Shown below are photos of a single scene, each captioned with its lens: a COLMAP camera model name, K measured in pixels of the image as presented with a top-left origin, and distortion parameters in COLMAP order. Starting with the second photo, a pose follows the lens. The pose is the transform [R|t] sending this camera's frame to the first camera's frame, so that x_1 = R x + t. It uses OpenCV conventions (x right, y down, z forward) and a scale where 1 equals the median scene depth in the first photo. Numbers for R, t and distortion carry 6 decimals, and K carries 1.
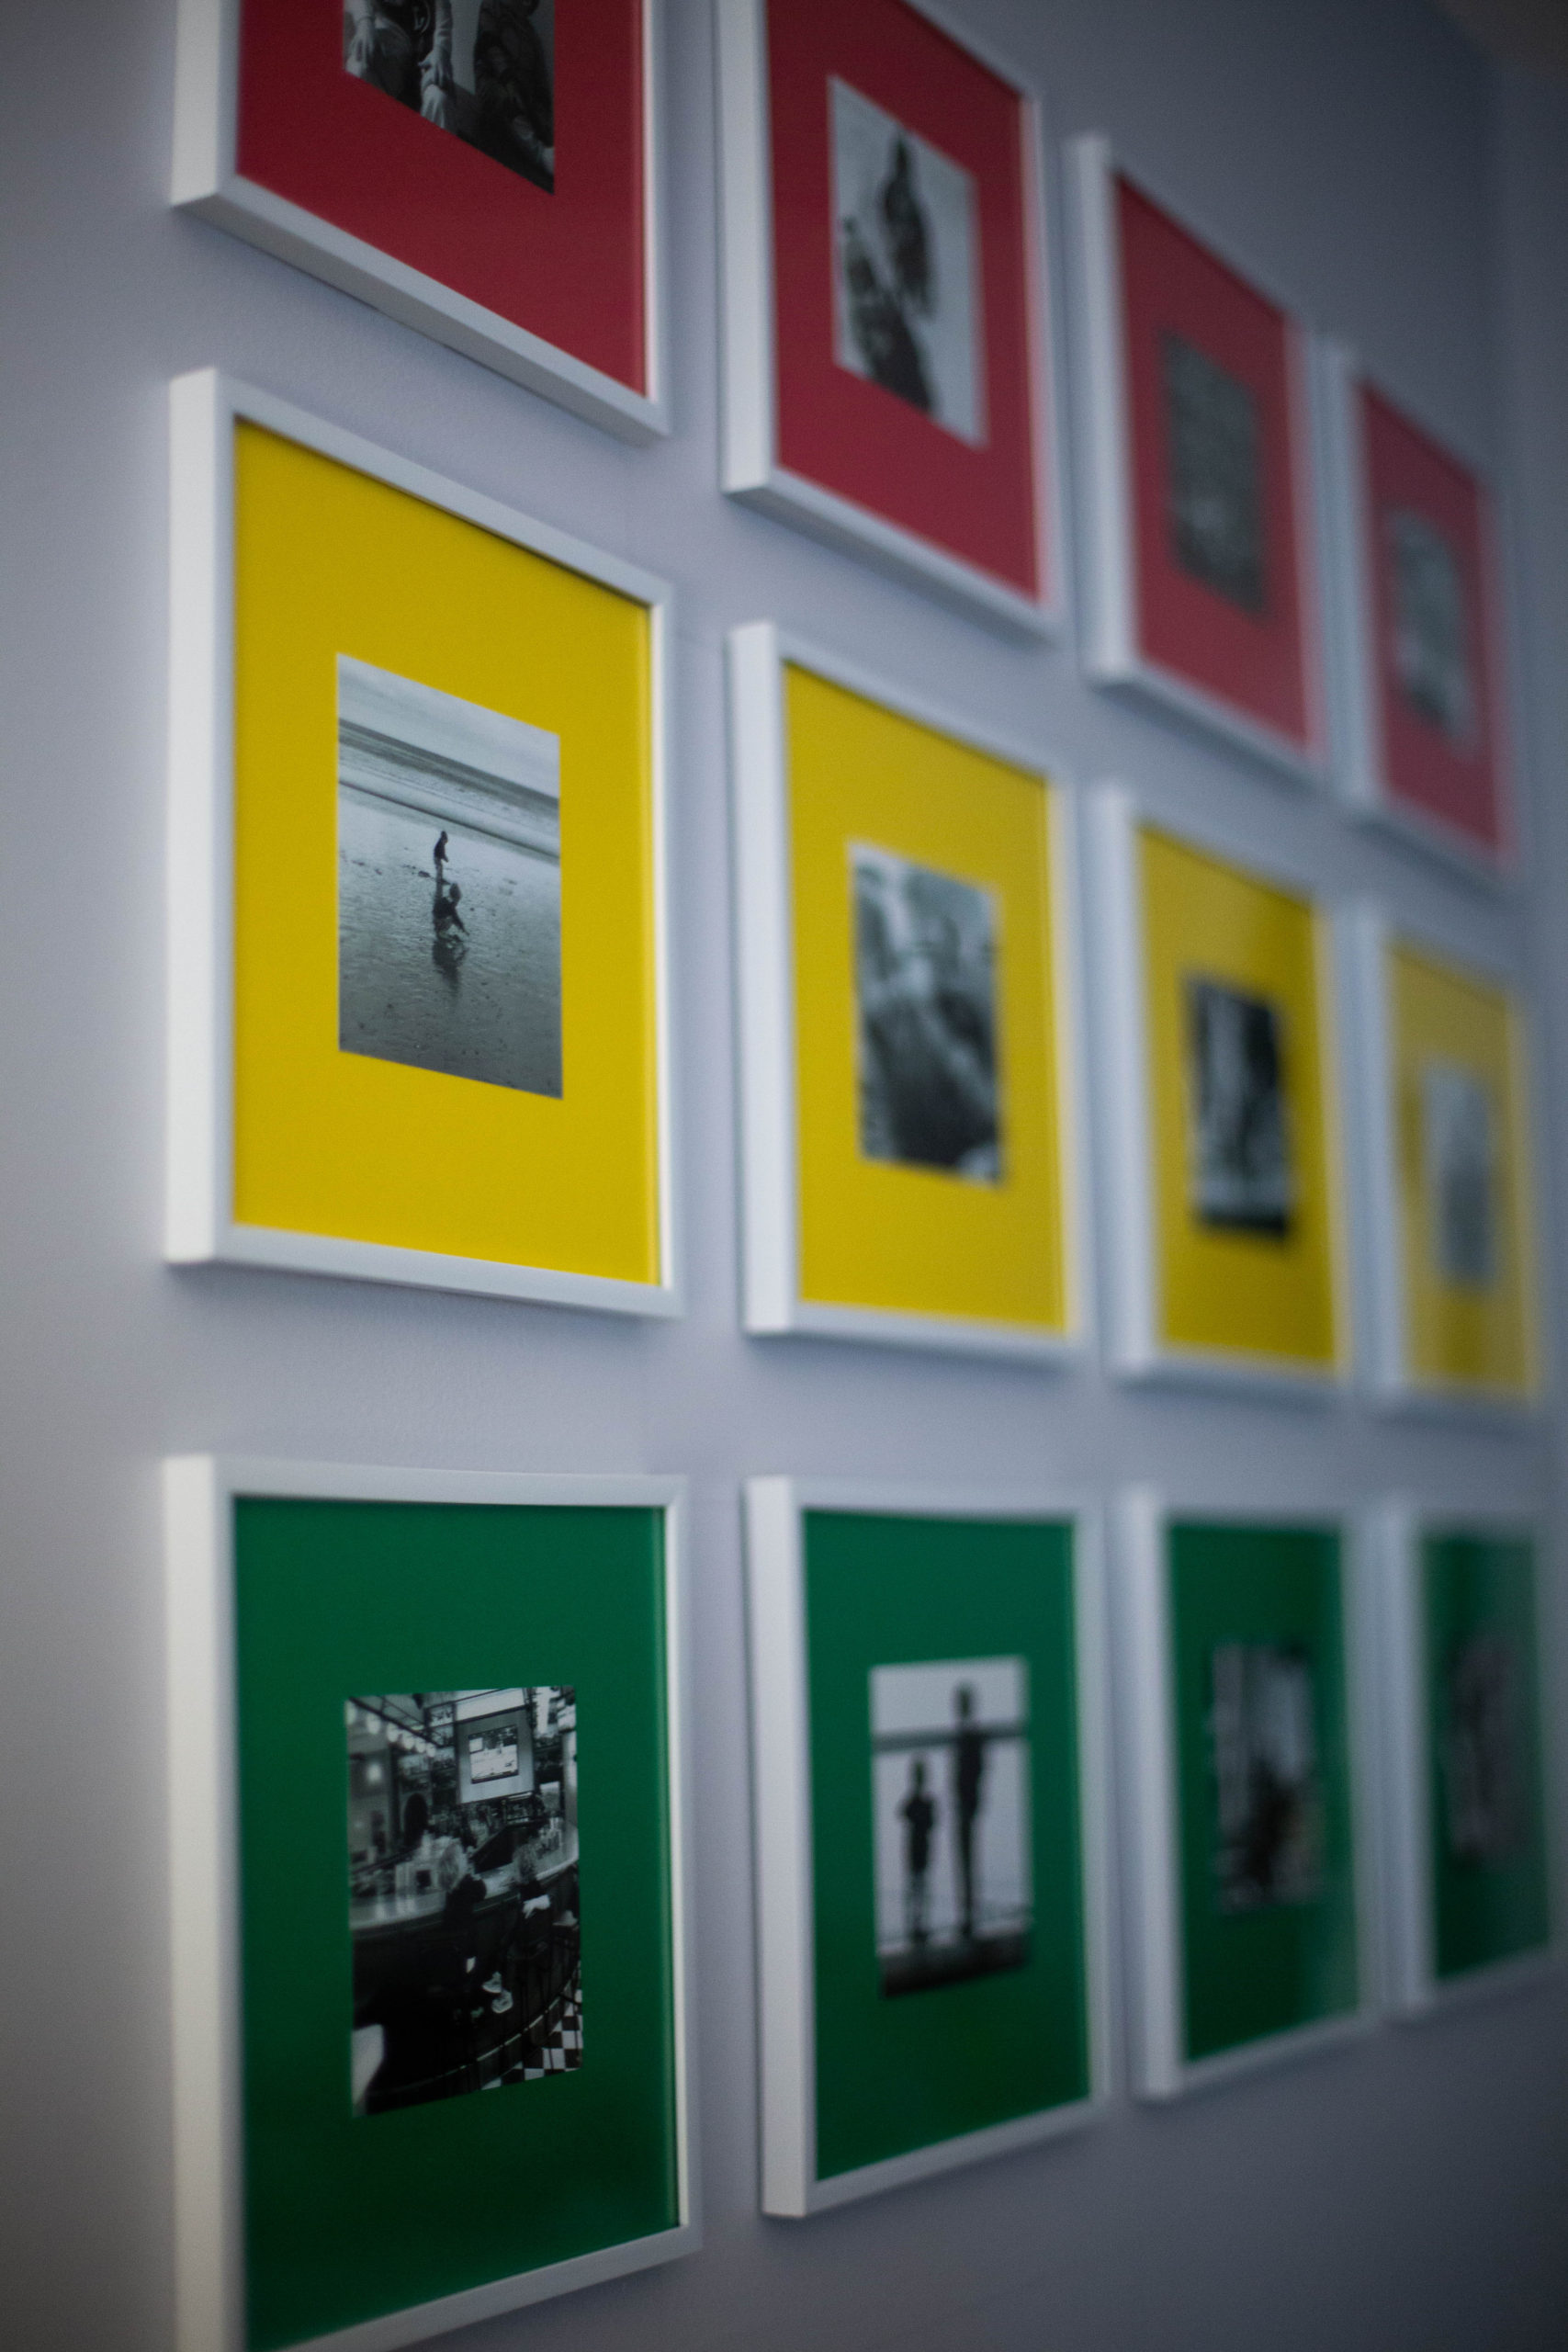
lens RADIAL K [[3379.1, 0, 784.0], [0, 3379.1, 1176.0], [0, 0, 1]] dist [-0.004811, -0.002365]
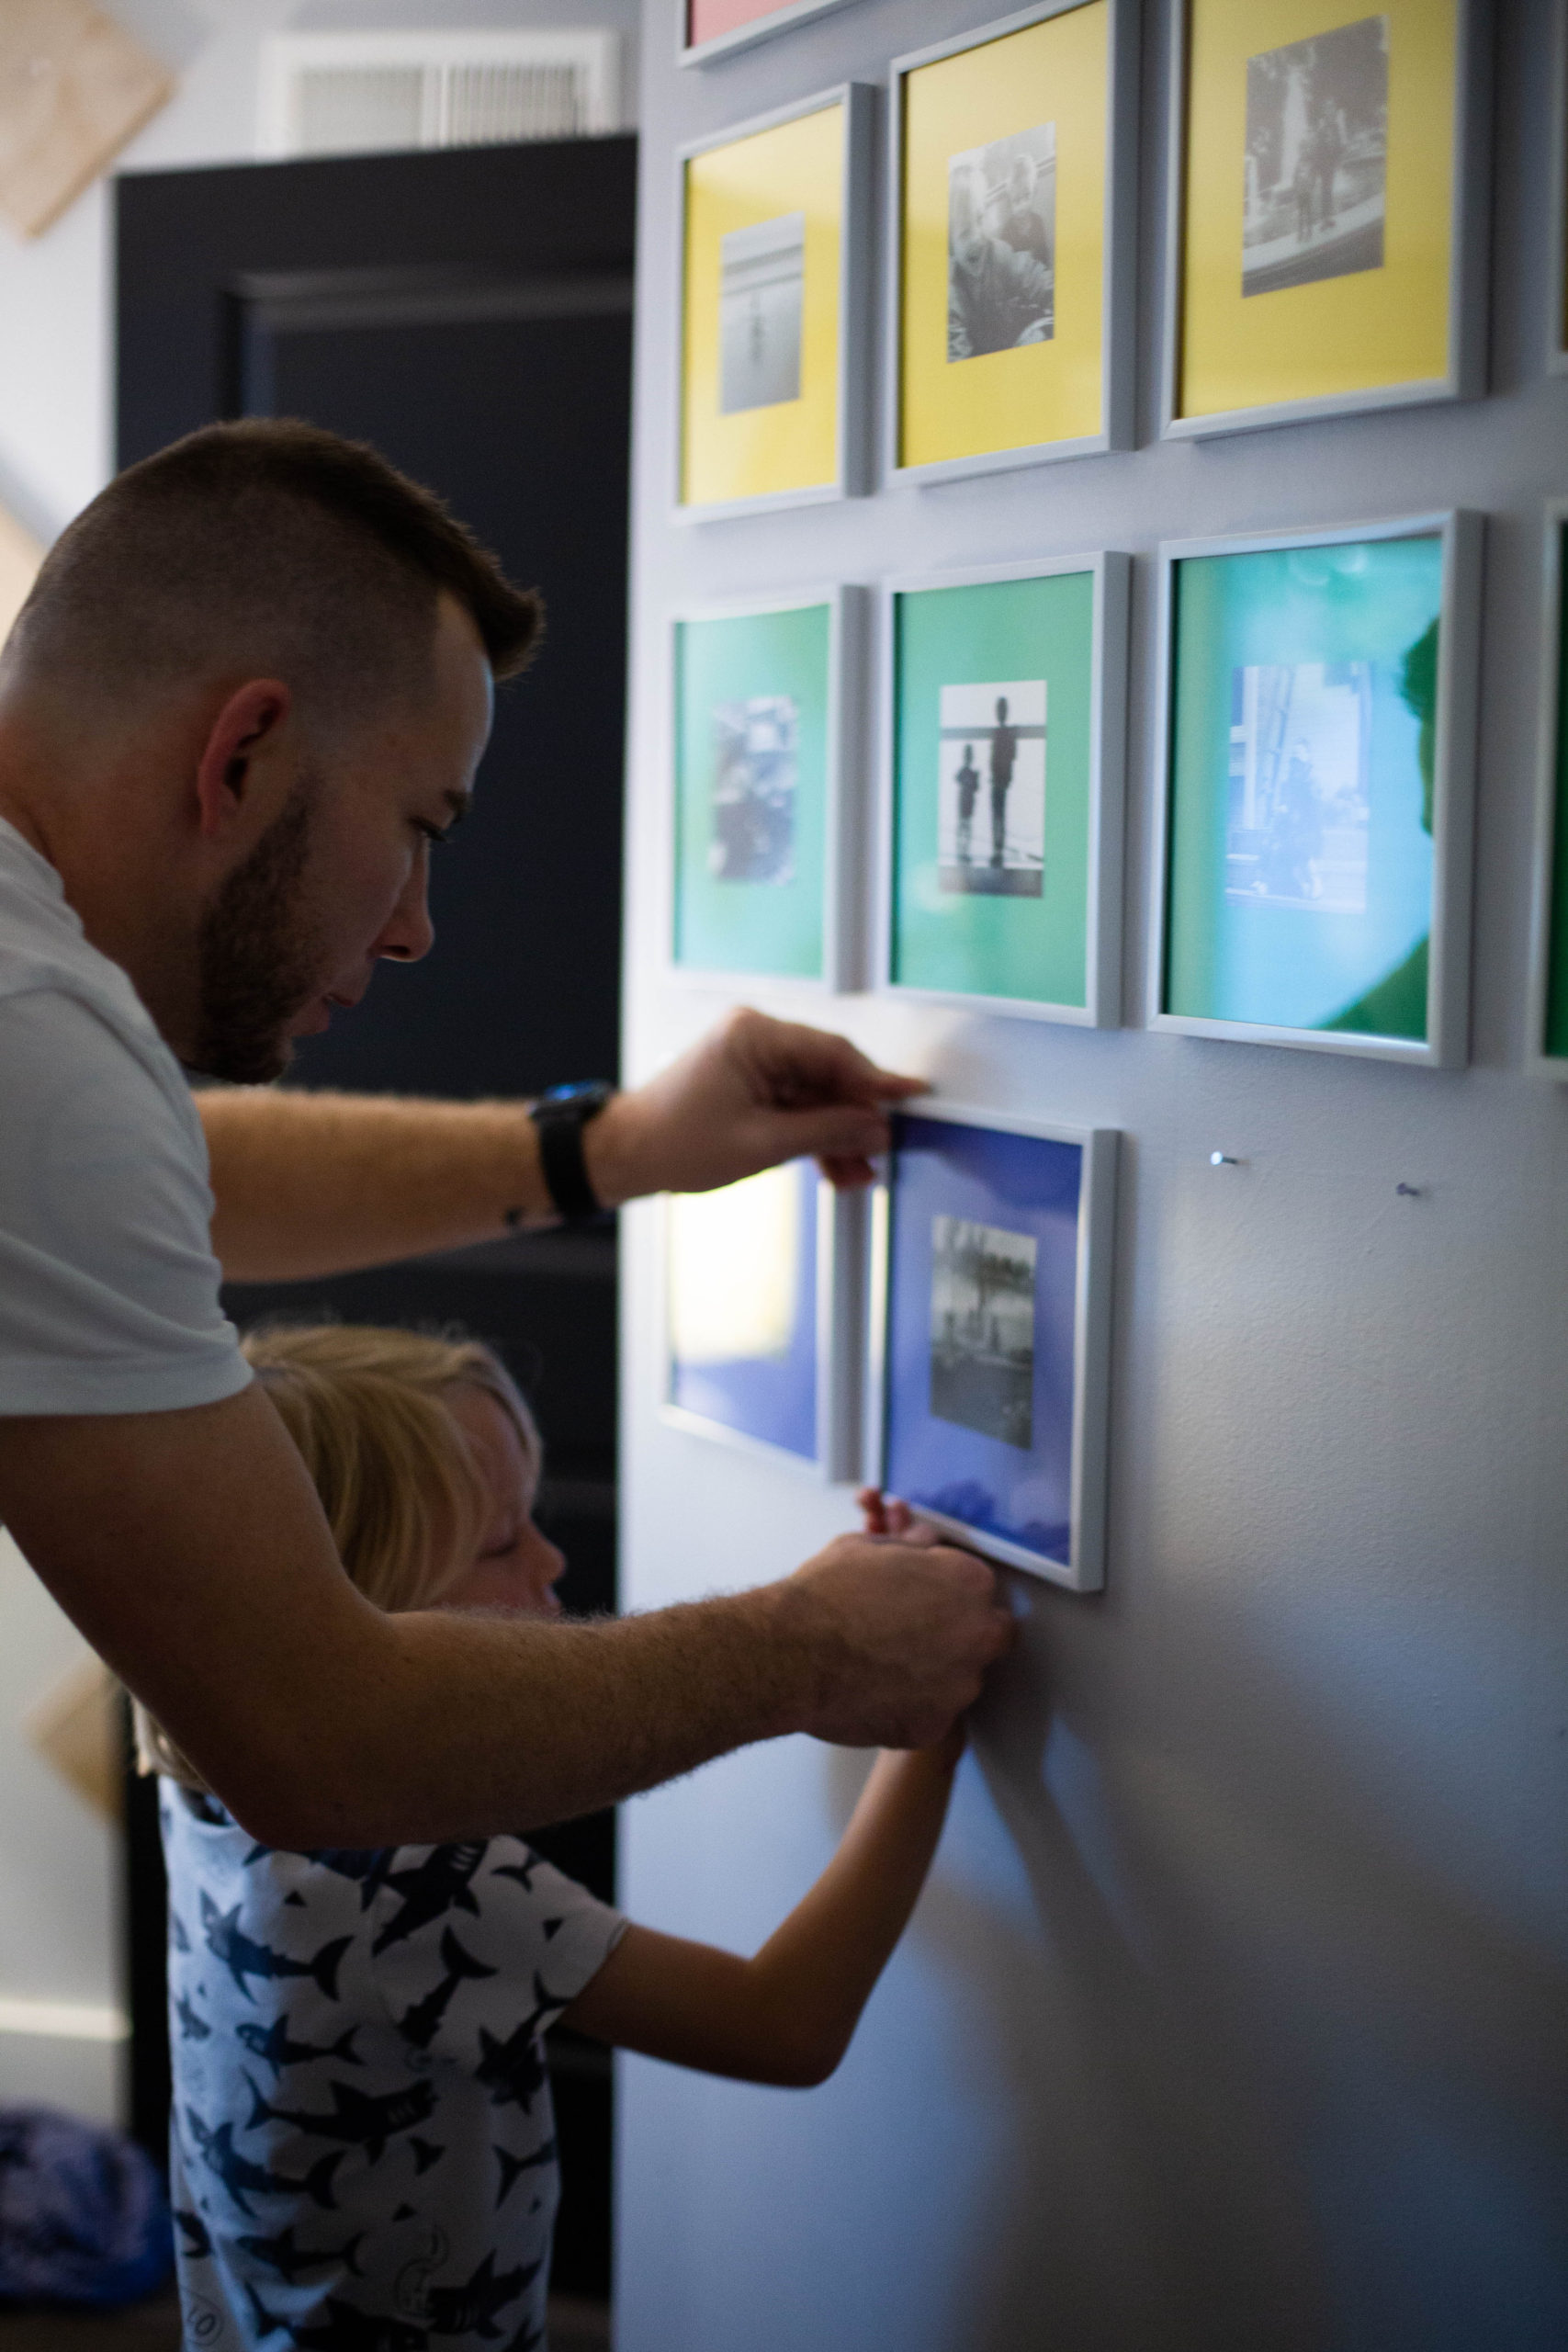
lens RADIAL K [[3379.1, 0, 784.0], [0, 3379.1, 1176.0], [0, 0, 1]] dist [-0.004811, -0.002365]
pose [[0.999446, 0.031055, -0.011934, -0.019363], [-0.026262, 0.956649, 0.290058, -0.081485], [0.020424, -0.289584, 0.956935, -0.517146]]
